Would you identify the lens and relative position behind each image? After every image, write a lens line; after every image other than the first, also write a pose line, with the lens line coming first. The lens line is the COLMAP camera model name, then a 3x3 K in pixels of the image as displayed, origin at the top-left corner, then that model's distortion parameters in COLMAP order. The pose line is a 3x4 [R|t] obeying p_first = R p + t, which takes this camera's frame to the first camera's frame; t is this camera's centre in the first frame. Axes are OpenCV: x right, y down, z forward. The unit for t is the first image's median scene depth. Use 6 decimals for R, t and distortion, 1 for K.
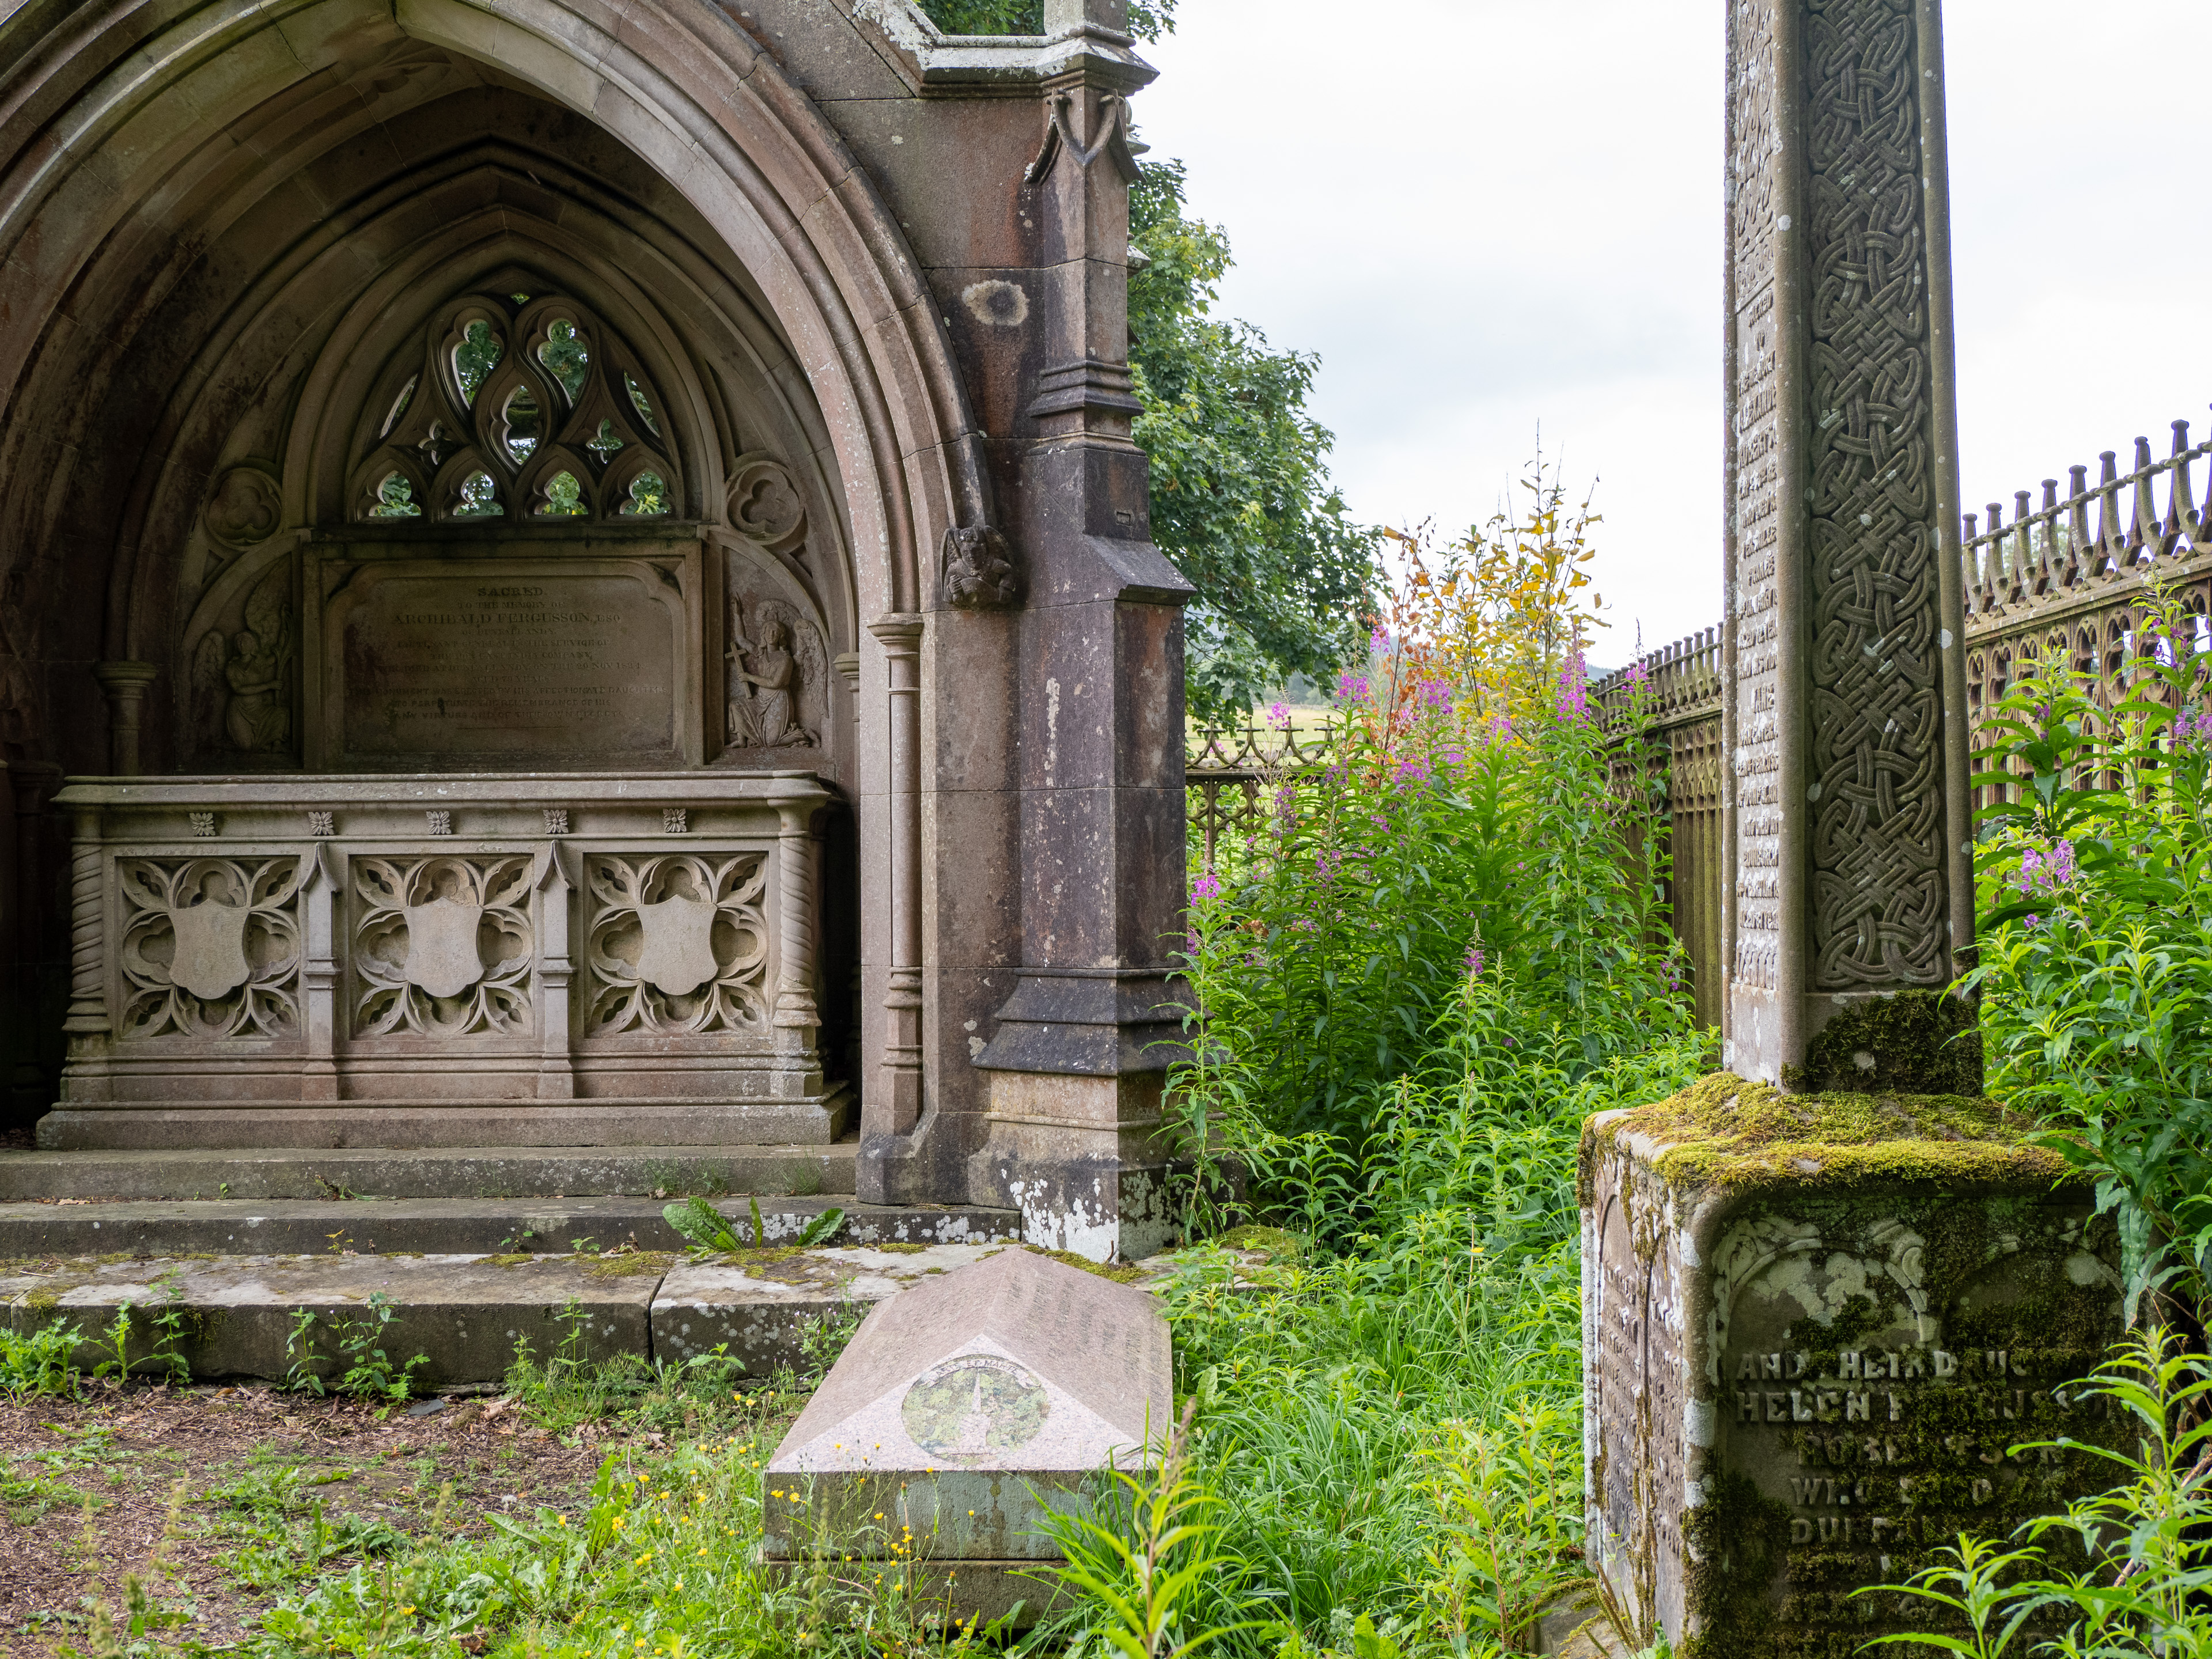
lens RADIAL K [[2734.2, 0, 1103.3], [0, 2734.2, 836.8], [0, 0, 1]] dist [0.000297, 0.000000]
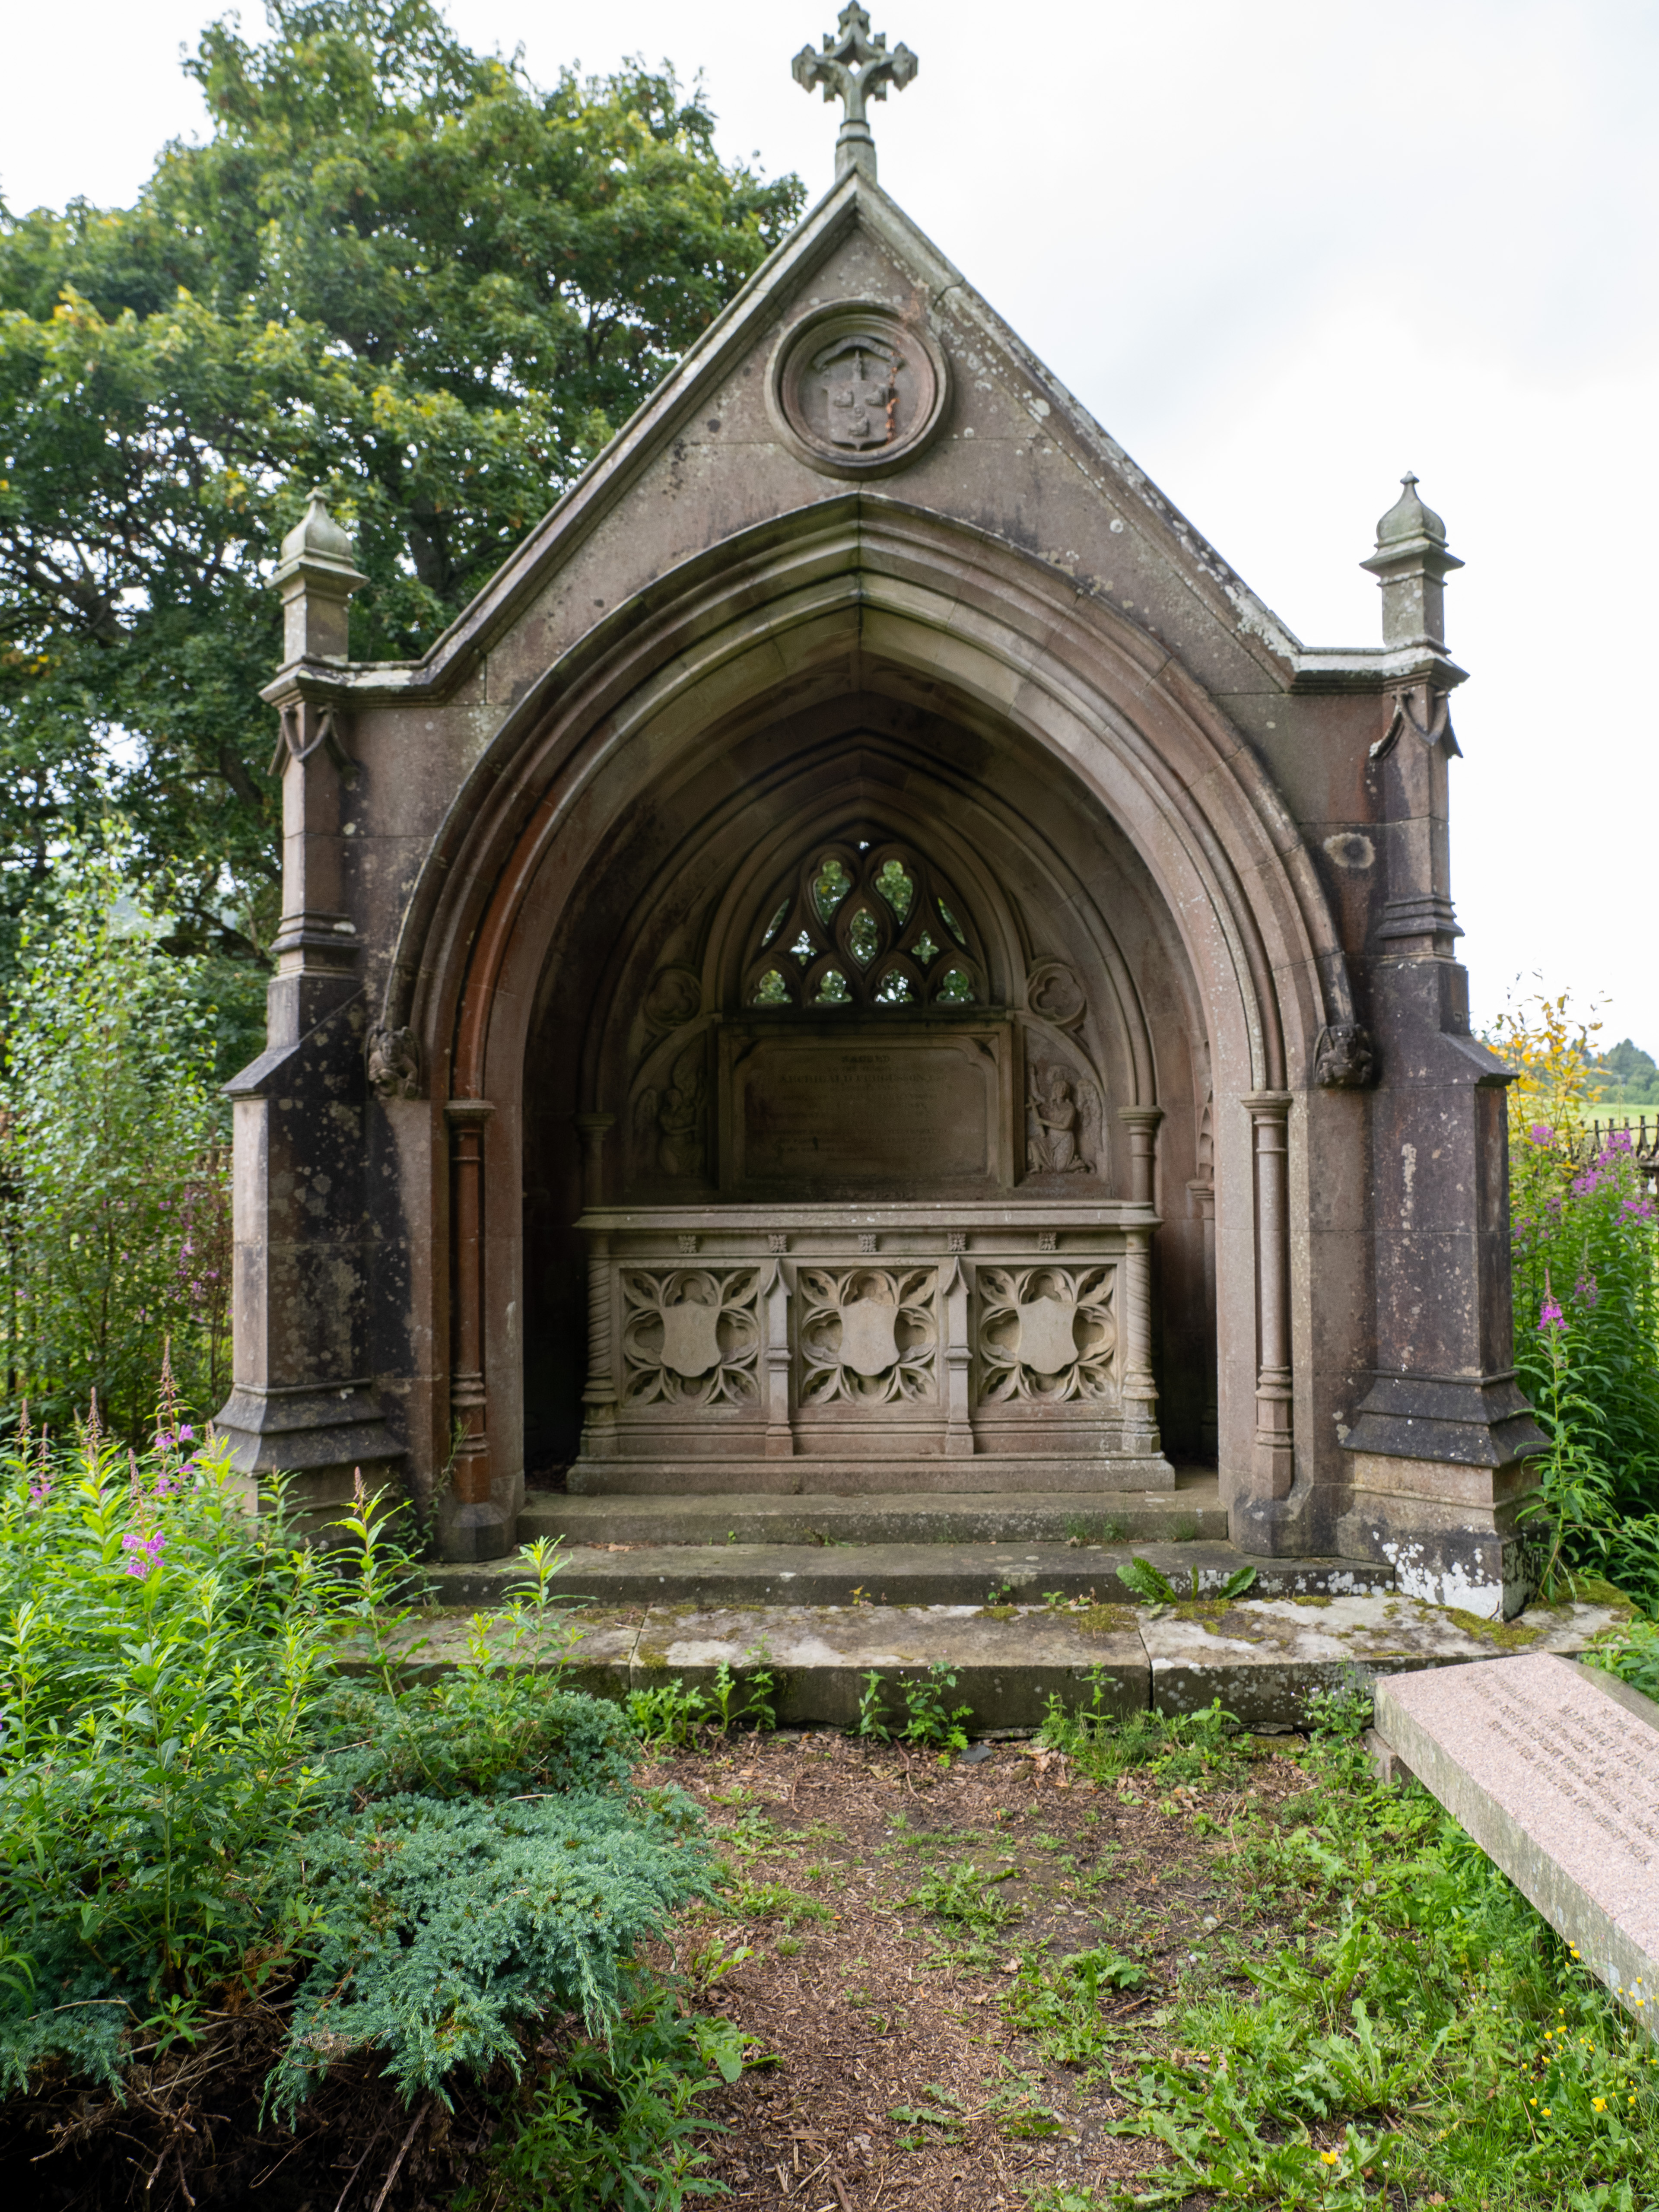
lens RADIAL K [[1564.3, 0, 832.7], [0, 1564.3, 1099.8], [0, 0, 1]] dist [-0.043095, 0.006338]
pose [[0.999953, -0.001848, -0.009508, -0.271536], [0.001582, 0.999609, -0.027916, -0.057088], [0.009556, 0.027899, 0.999565, 0.265329]]
